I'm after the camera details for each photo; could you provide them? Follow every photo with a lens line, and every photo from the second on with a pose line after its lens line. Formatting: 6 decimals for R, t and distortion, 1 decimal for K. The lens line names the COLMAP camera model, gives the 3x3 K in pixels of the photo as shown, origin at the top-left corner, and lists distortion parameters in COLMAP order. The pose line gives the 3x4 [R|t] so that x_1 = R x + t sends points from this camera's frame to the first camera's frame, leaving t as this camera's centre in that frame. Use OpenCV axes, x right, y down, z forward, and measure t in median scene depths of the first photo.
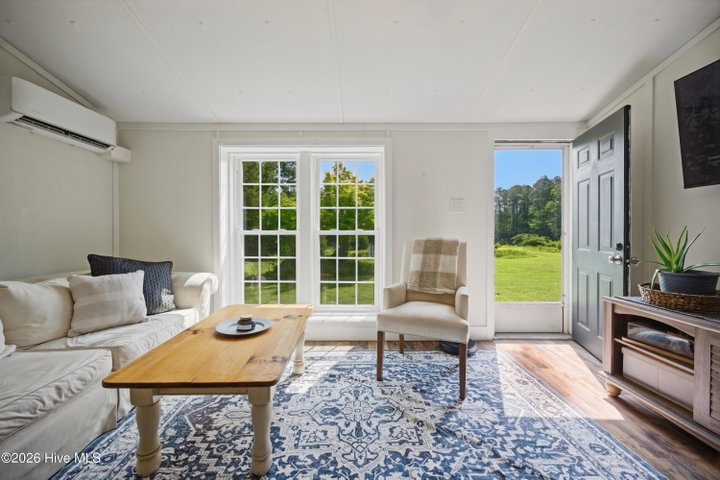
lens RADIAL K [[285.3, 0, 359.6], [0, 285.3, 235.2], [0, 0, 1]] dist [-0.000349, -0.000427]
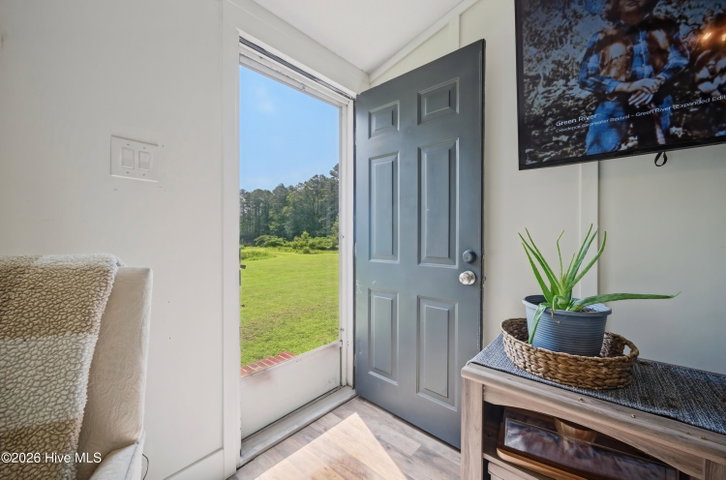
lens RADIAL K [[287.6, 0, 358.6], [0, 287.6, 236.4], [0, 0, 1]] dist [-0.000349, -0.000427]
pose [[0.668682, -0.003333, 0.743541, 0.267031], [0.003683, 0.999993, 0.001170, -0.007480], [-0.743539, 0.001955, 0.668689, 0.570073]]
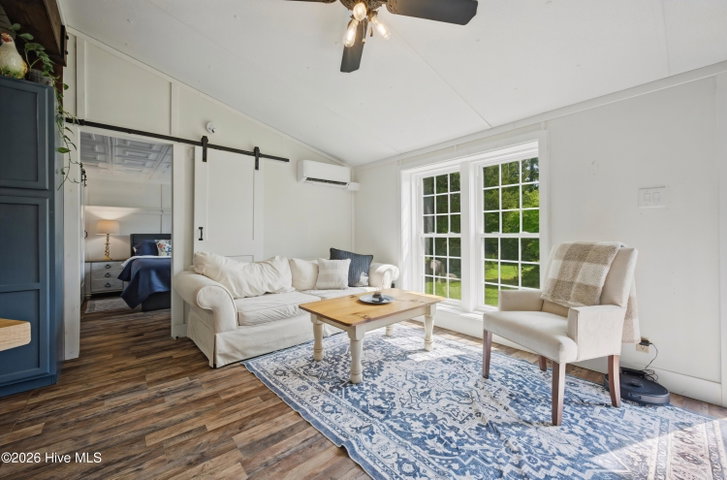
lens RADIAL K [[288.0, 0, 359.8], [0, 288.0, 236.8], [0, 0, 1]] dist [-0.000349, -0.000427]
pose [[0.645984, 0.002680, -0.763346, 0.424065], [-0.005352, 0.999985, -0.001019, -0.000705], [0.763332, 0.004744, 0.645989, -0.023010]]
